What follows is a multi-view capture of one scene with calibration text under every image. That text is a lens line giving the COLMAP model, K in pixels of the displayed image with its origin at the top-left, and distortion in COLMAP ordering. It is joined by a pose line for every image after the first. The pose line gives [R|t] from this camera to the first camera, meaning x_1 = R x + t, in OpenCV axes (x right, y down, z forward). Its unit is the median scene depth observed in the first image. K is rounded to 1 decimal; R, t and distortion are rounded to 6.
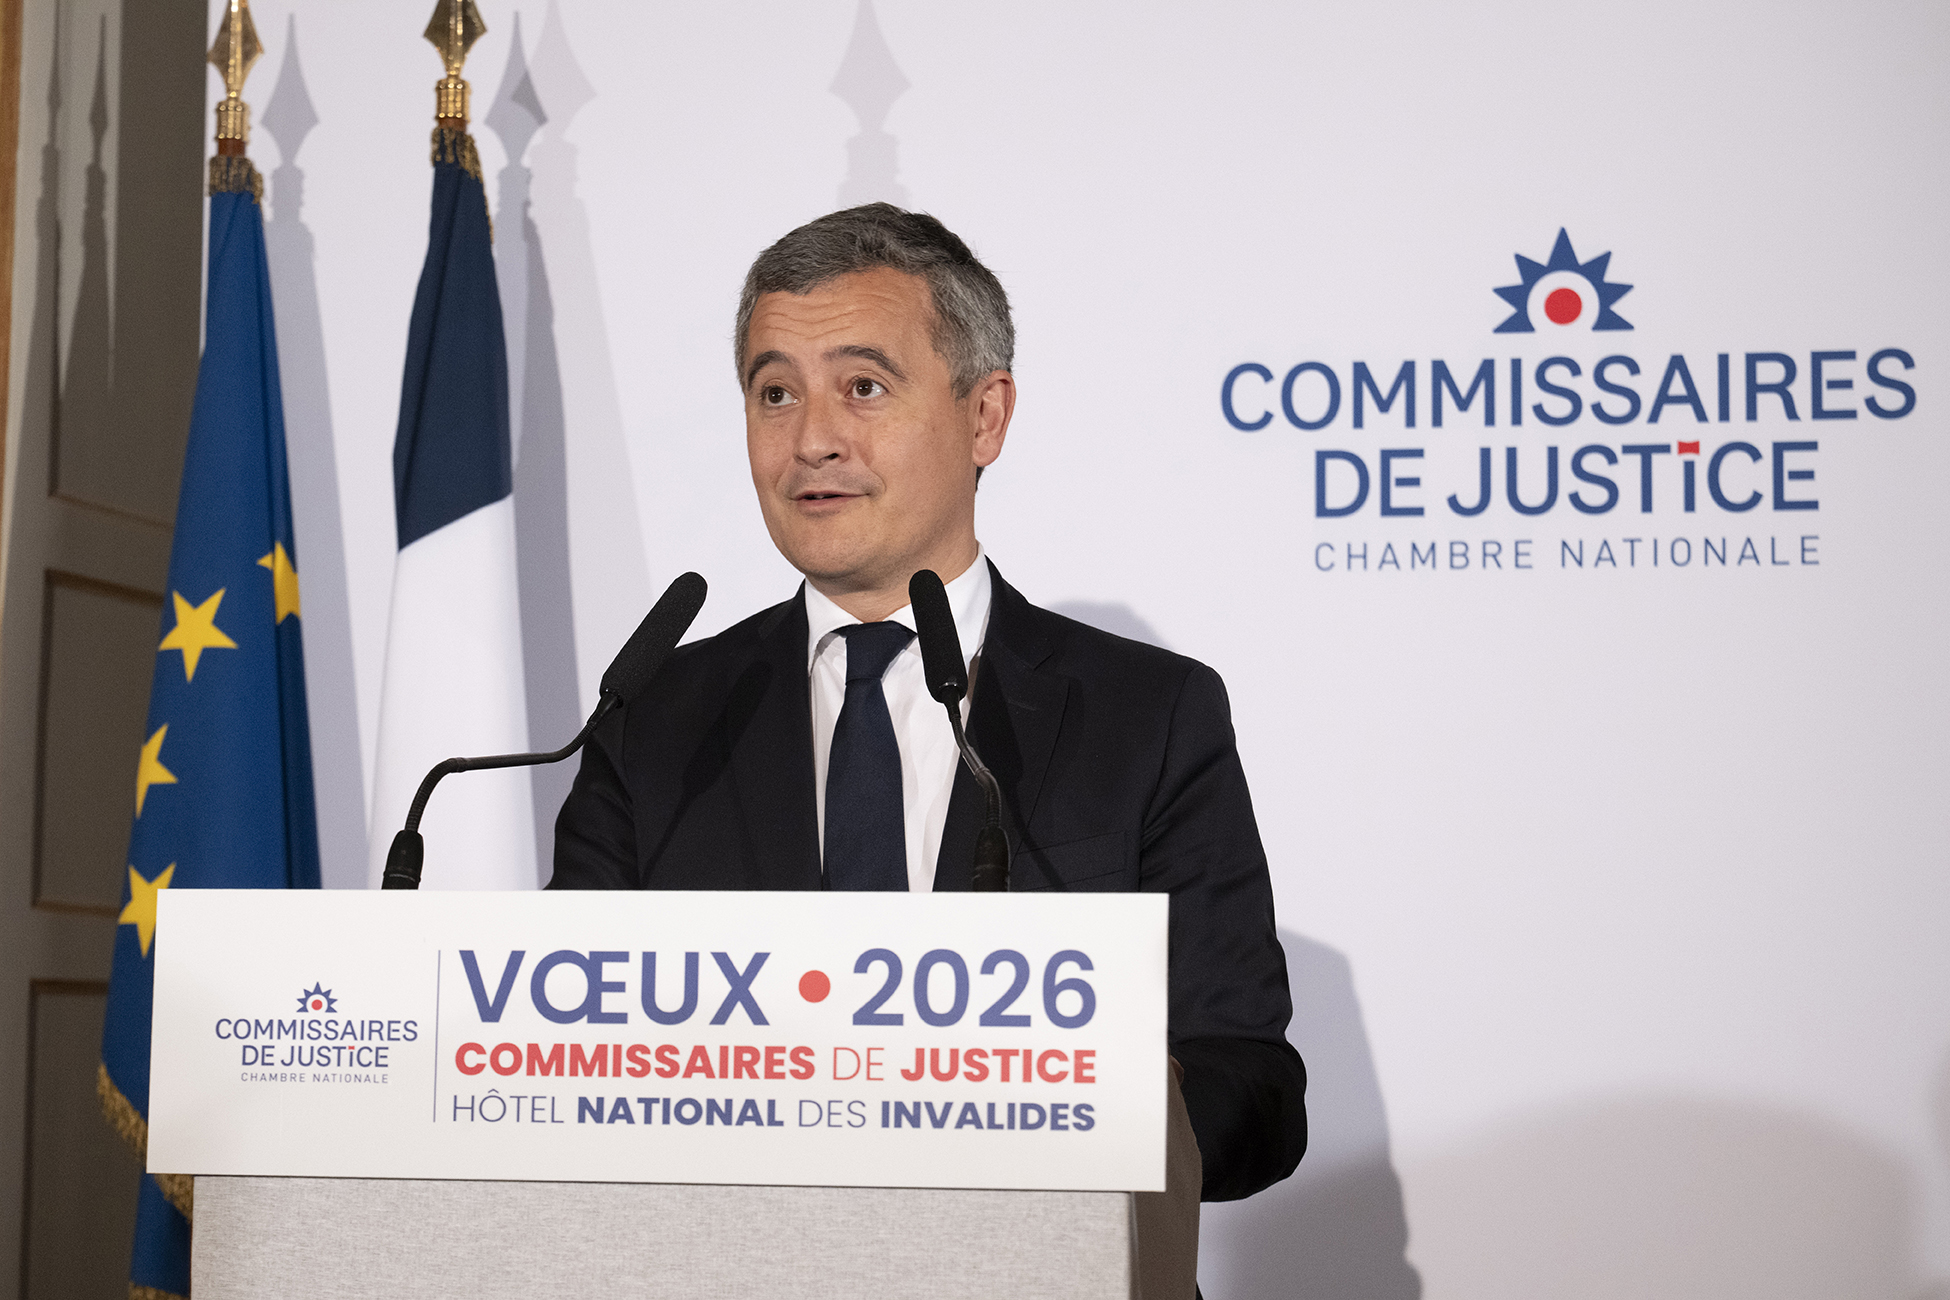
lens RADIAL K [[3725.3, 0, 975.0], [0, 3725.3, 650.0], [0, 0, 1]] dist [-0.025126, 0.017117]
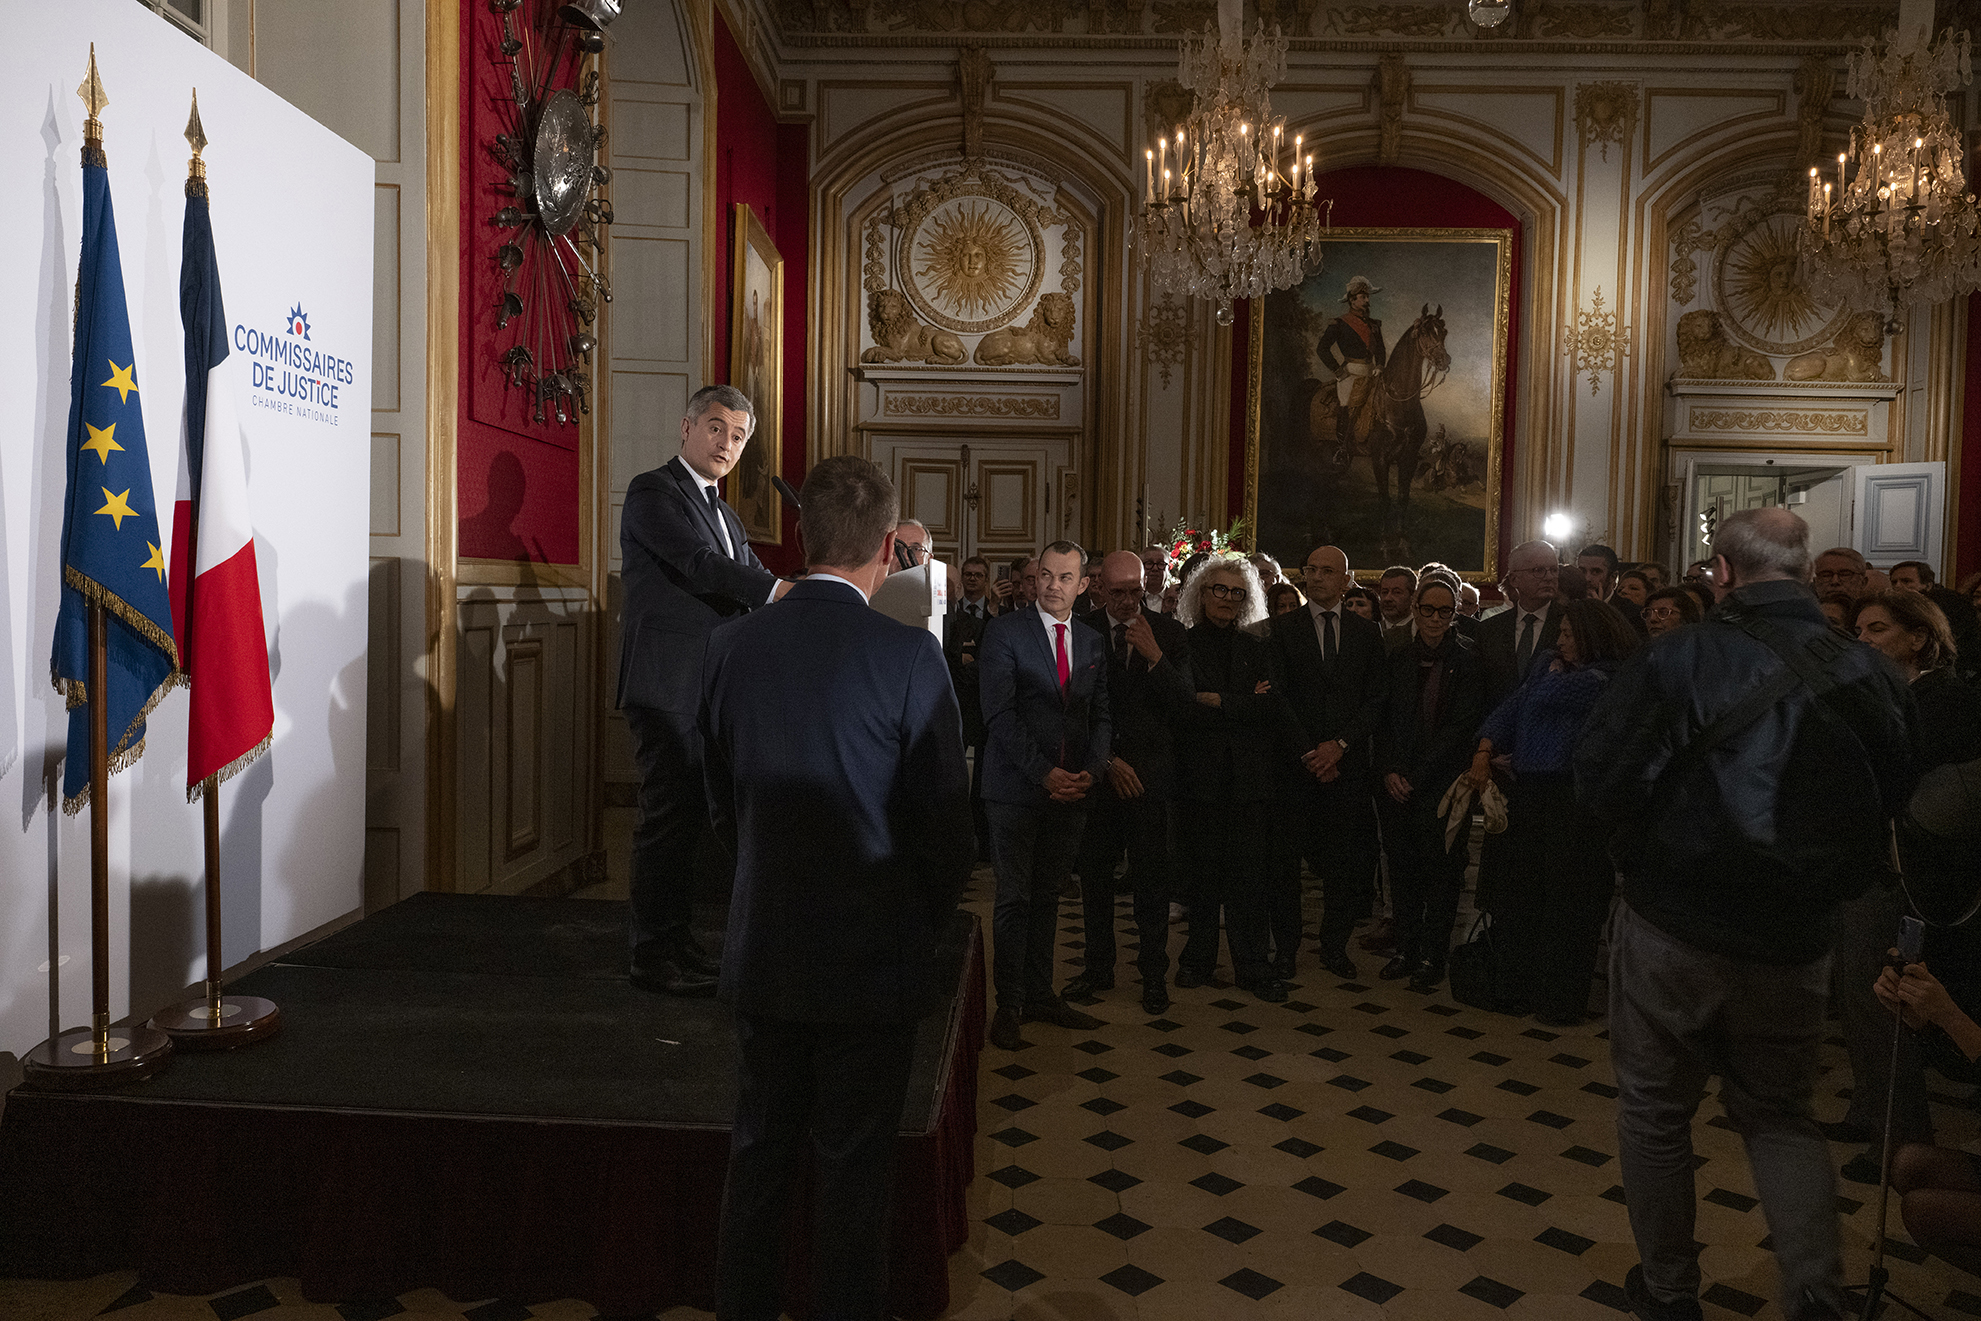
lens RADIAL K [[1438.7, 0, 990.5], [0, 1438.7, 660.5], [0, 0, 1]] dist [-0.005413, -0.002960]
pose [[-0.143428, -0.058190, 0.987949, -1.100229], [-0.136205, 0.989931, 0.038533, 0.053852], [-0.980243, -0.129036, -0.149909, 0.594587]]
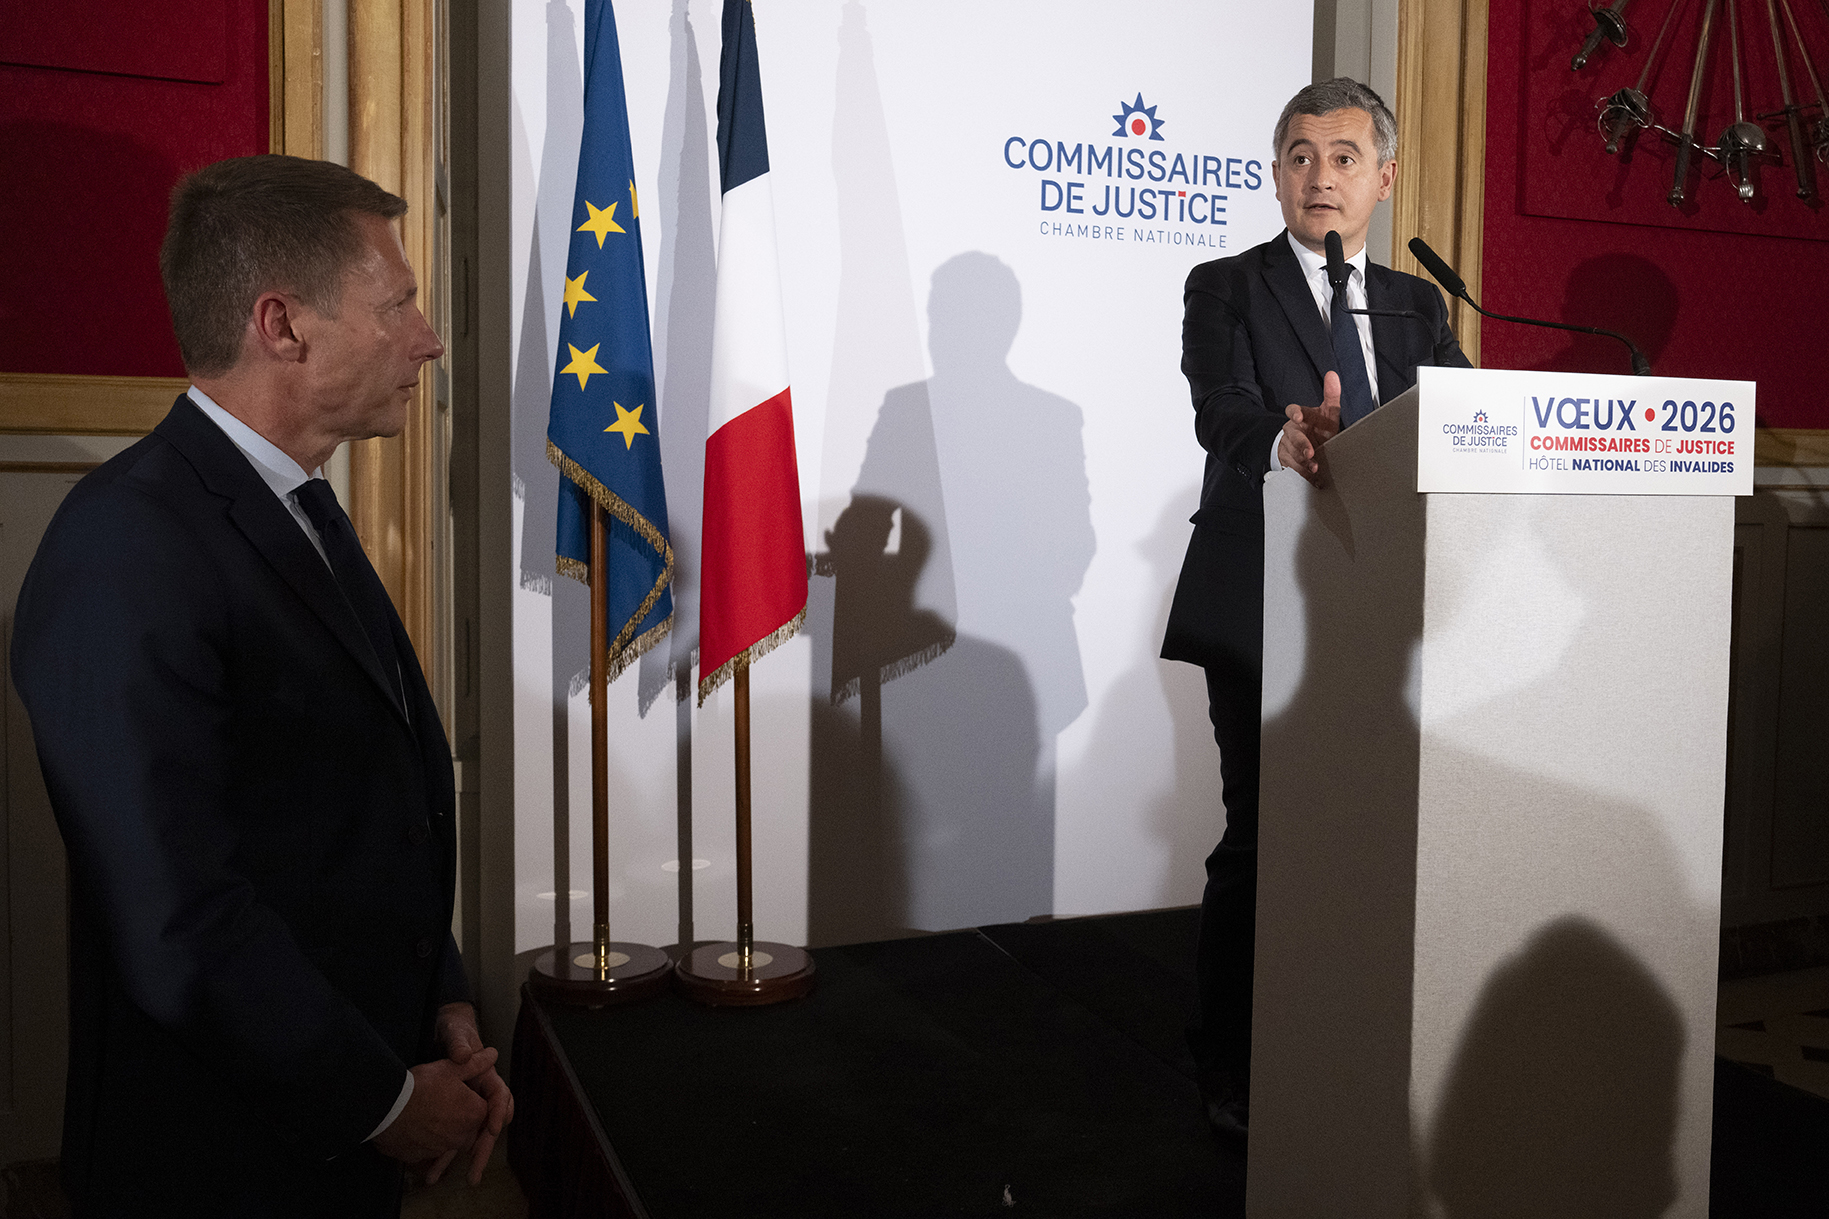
lens RADIAL K [[1655.1, 0, 918.1], [0, 1655.1, 575.9], [0, 0, 1]] dist [-0.013582, 0.010516]
pose [[0.844971, -0.034283, 0.533713, -0.527201], [-0.064137, 0.984246, 0.164764, 0.023125], [-0.530953, -0.173452, 0.829460, 0.165069]]
